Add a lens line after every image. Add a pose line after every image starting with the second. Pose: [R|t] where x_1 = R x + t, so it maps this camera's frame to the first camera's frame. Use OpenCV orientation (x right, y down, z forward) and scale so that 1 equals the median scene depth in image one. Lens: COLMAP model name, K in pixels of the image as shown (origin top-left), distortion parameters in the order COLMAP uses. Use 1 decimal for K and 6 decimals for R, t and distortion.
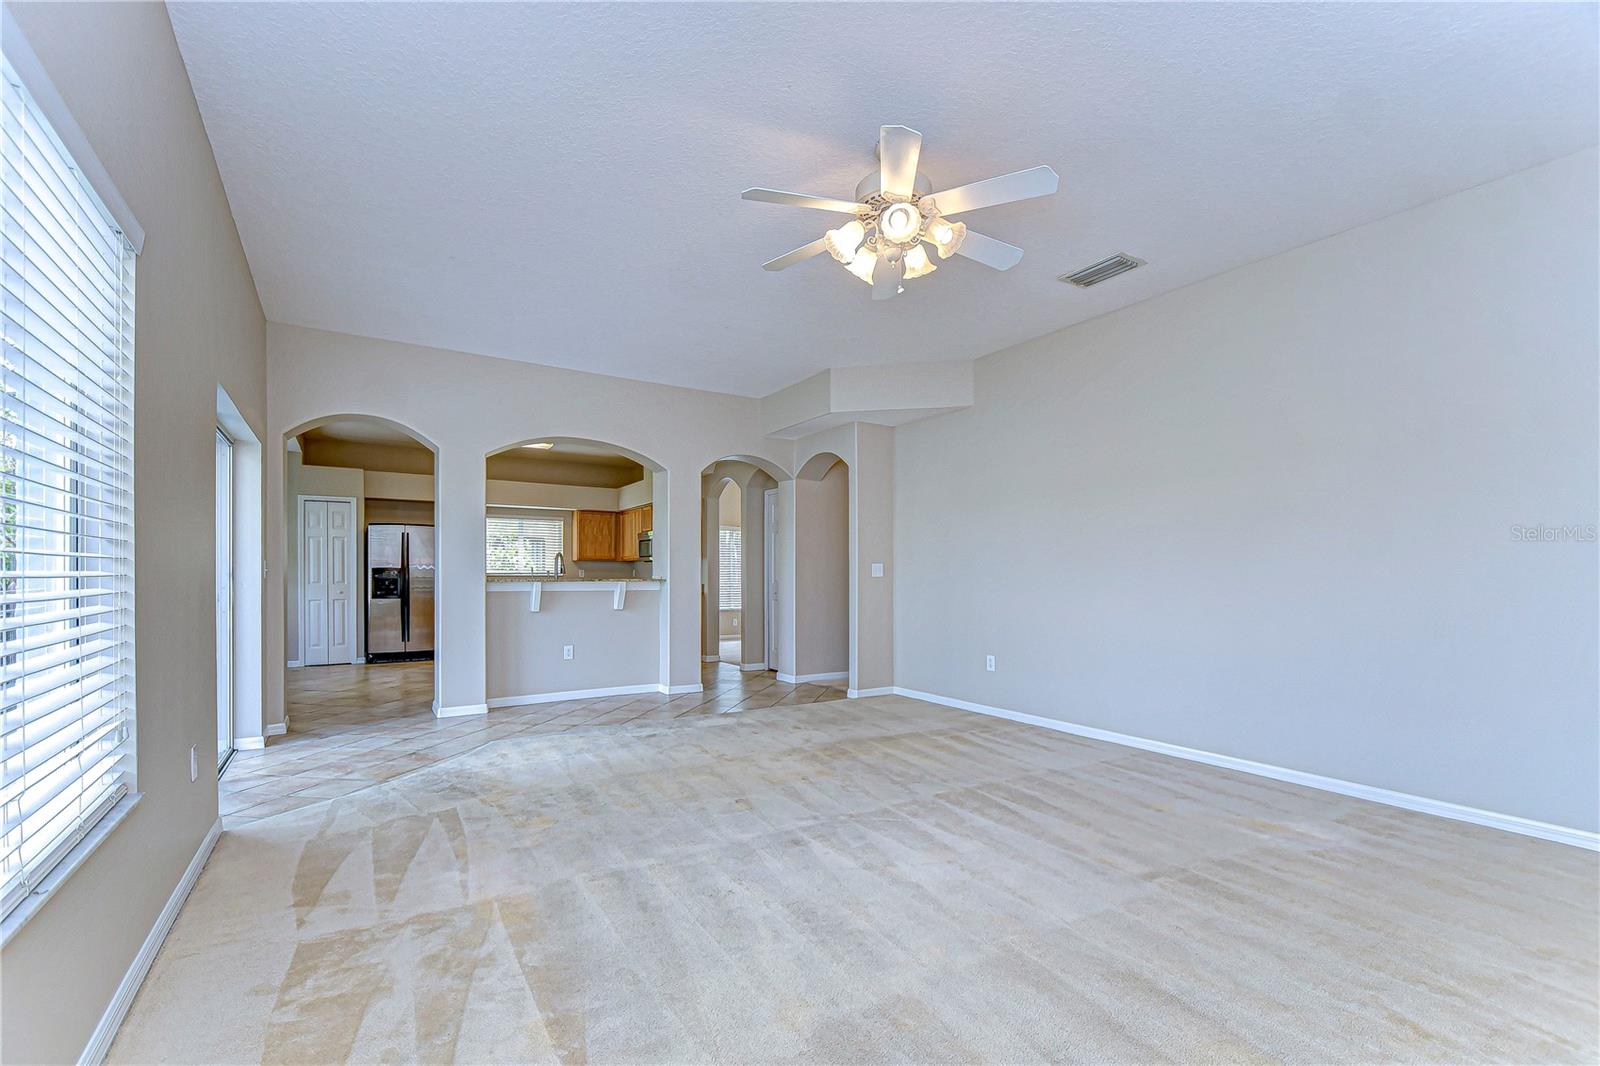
lens RADIAL K [[713.0, 0, 807.8], [0, 713.0, 575.3], [0, 0, 1]] dist [0.000985, -0.000066]
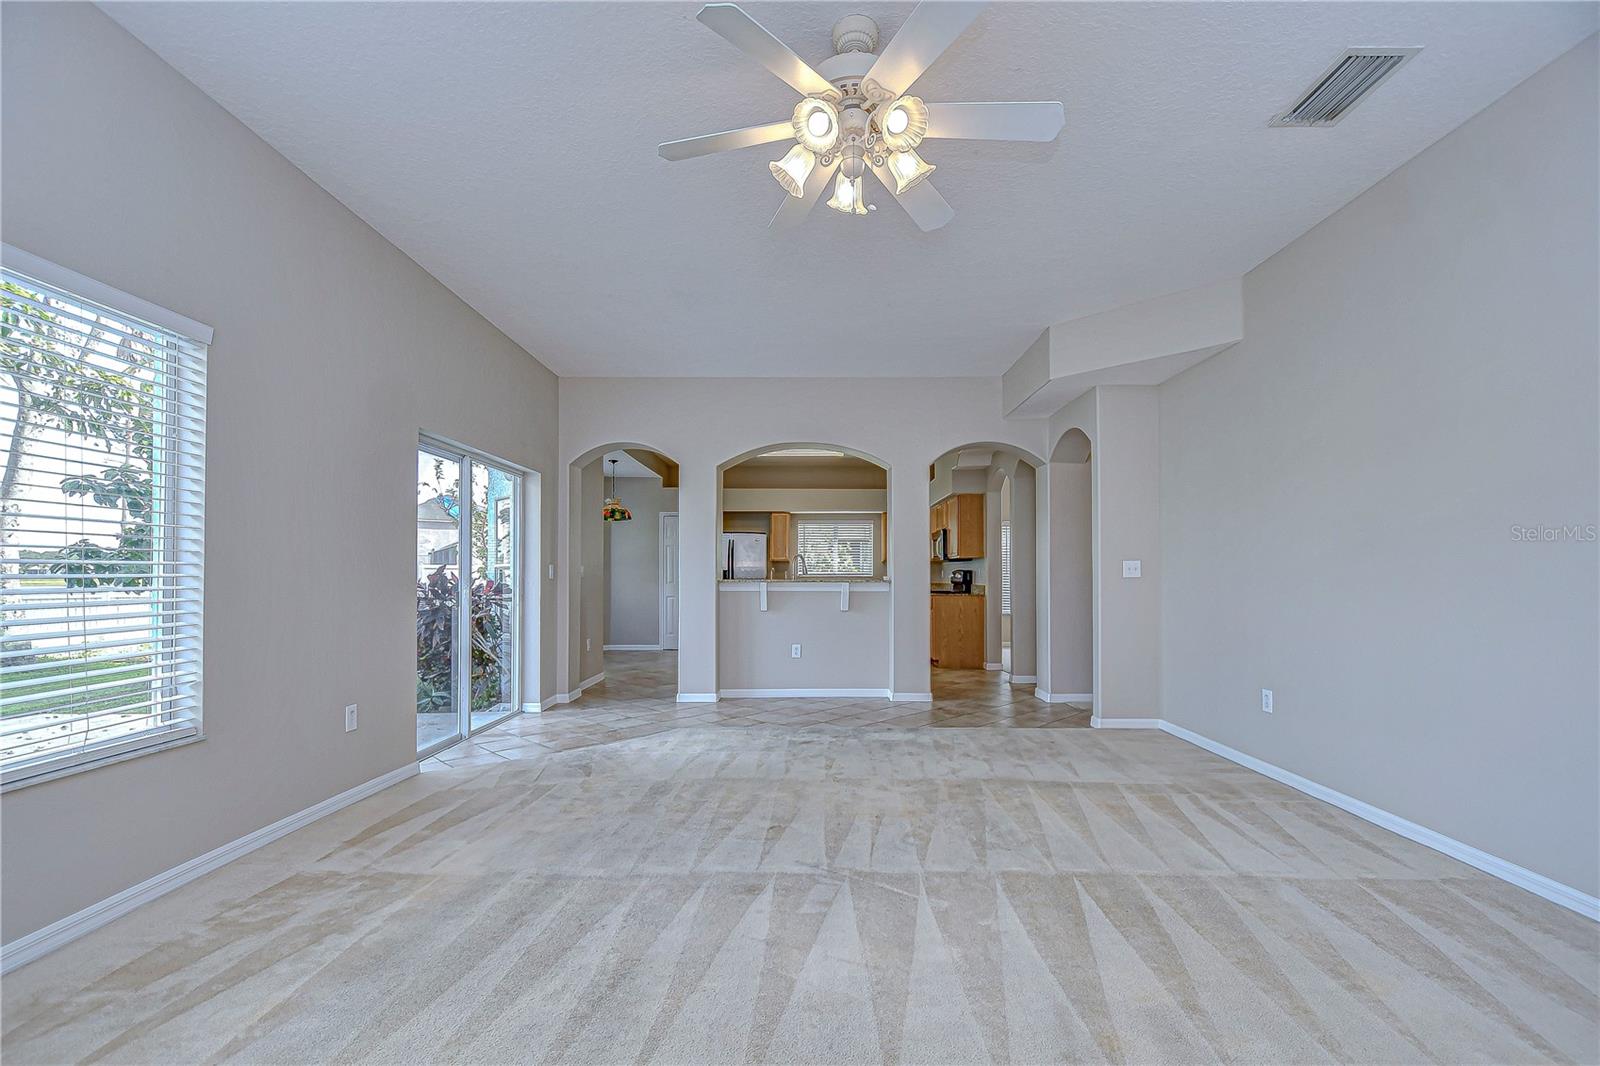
lens RADIAL K [[705.7, 0, 800.9], [0, 705.7, 563.6], [0, 0, 1]] dist [0.001436, -0.000167]
pose [[0.833758, -0.010804, -0.552025, 0.266497], [0.000851, 0.999833, -0.018282, 0.000655], [0.552130, 0.014772, 0.833627, 0.172518]]
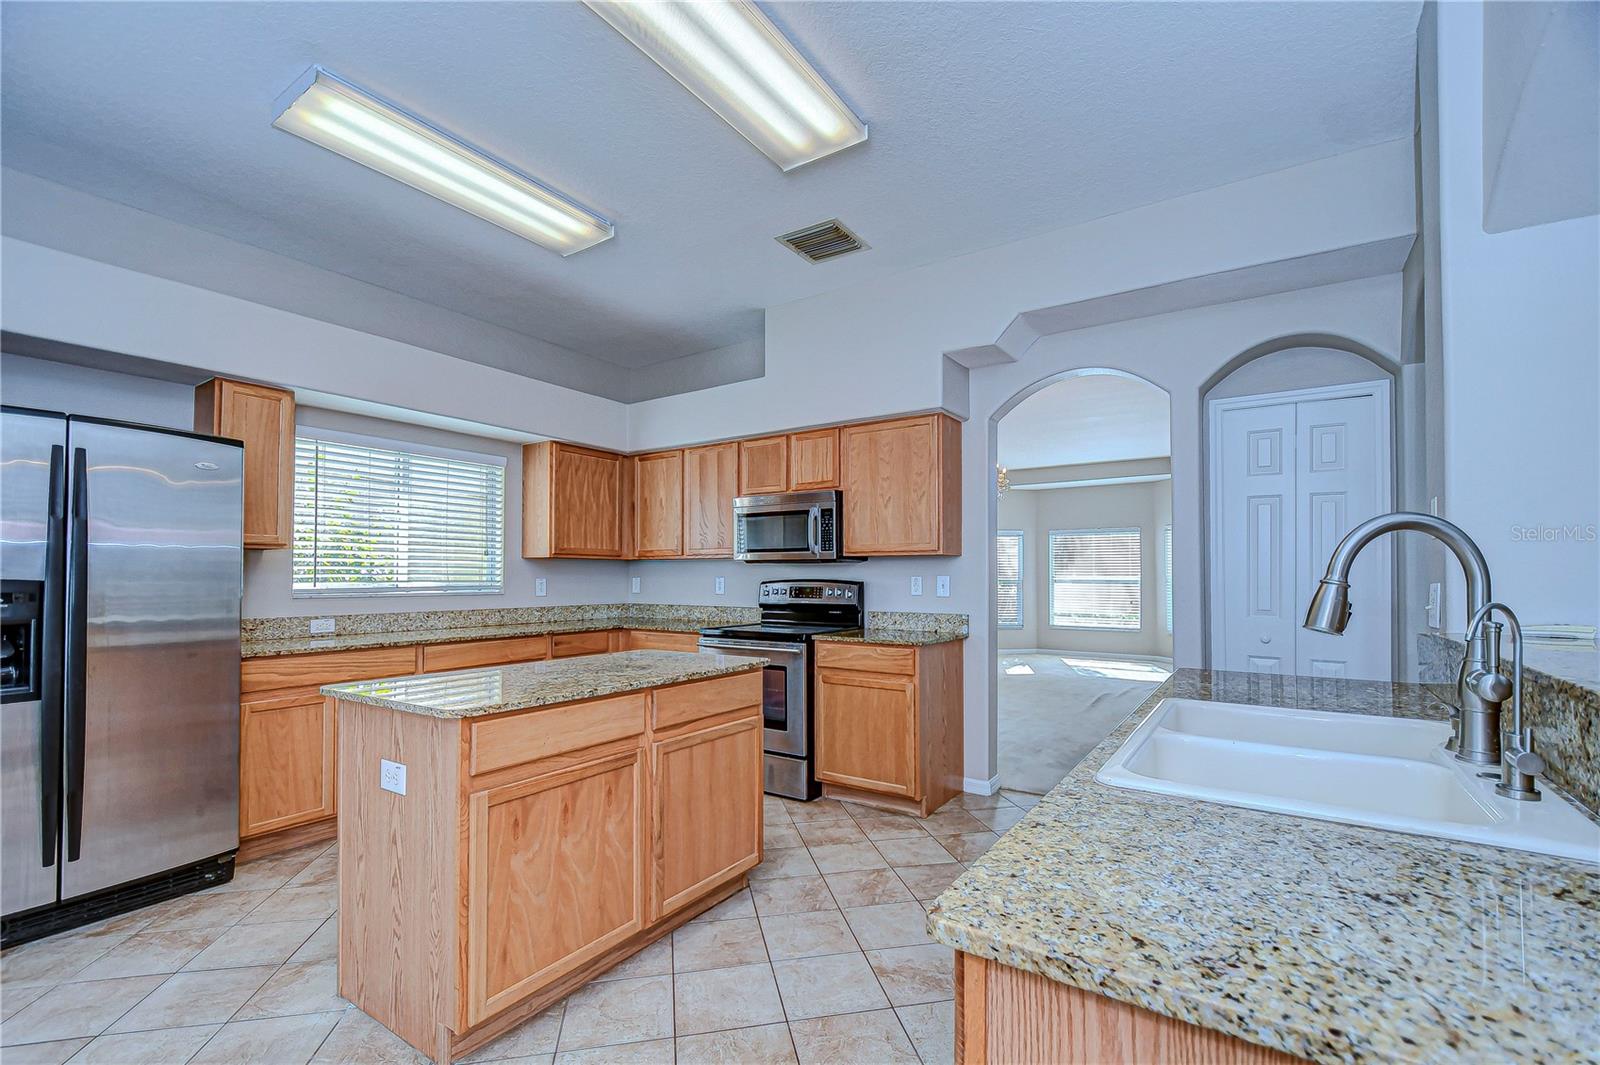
lens RADIAL K [[695.8, 0, 799.2], [0, 695.8, 563.9], [0, 0, 1]] dist [0.011774, -0.008354]
pose [[0.921563, 0.007042, 0.388165, -0.673715], [-0.000299, 0.999848, -0.017430, -0.019216], [-0.388229, 0.015946, 0.921425, 1.069406]]
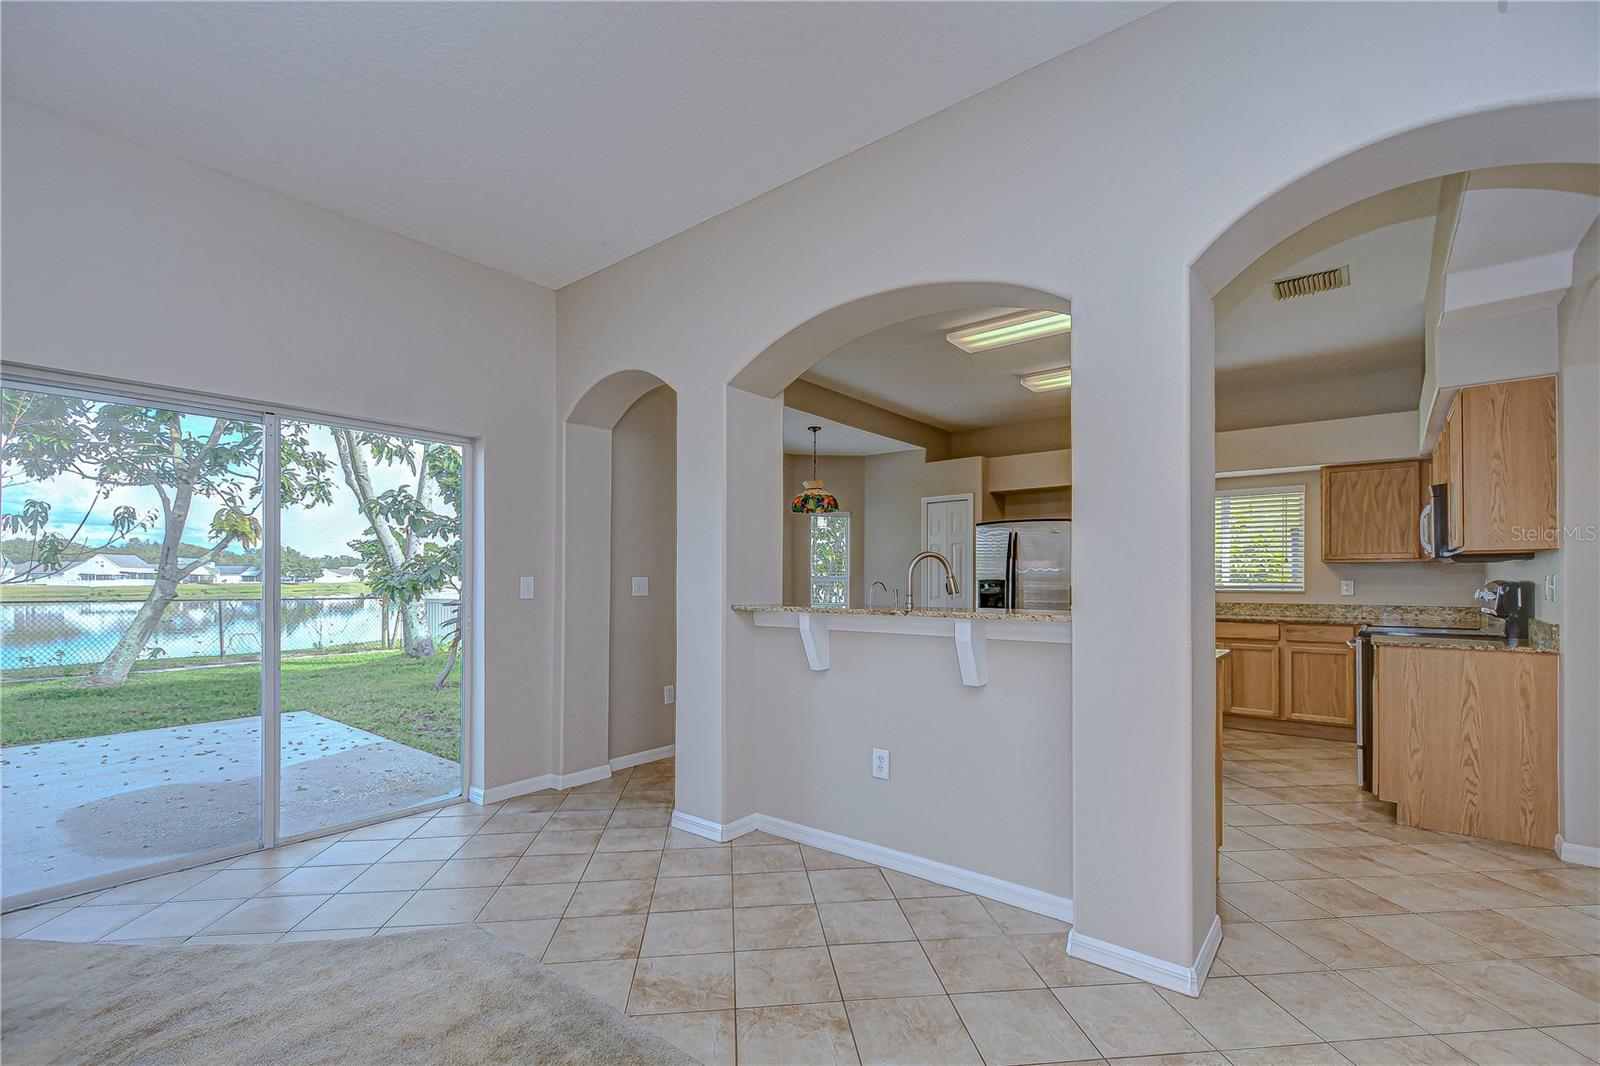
lens RADIAL K [[703.4, 0, 800.6], [0, 703.4, 576.2], [0, 0, 1]] dist [0.007861, -0.000261]
pose [[0.306815, -0.007474, -0.951740, 0.104195], [-0.000726, 0.999967, -0.008087, -0.013376], [0.951769, 0.003173, 0.306799, 0.918587]]
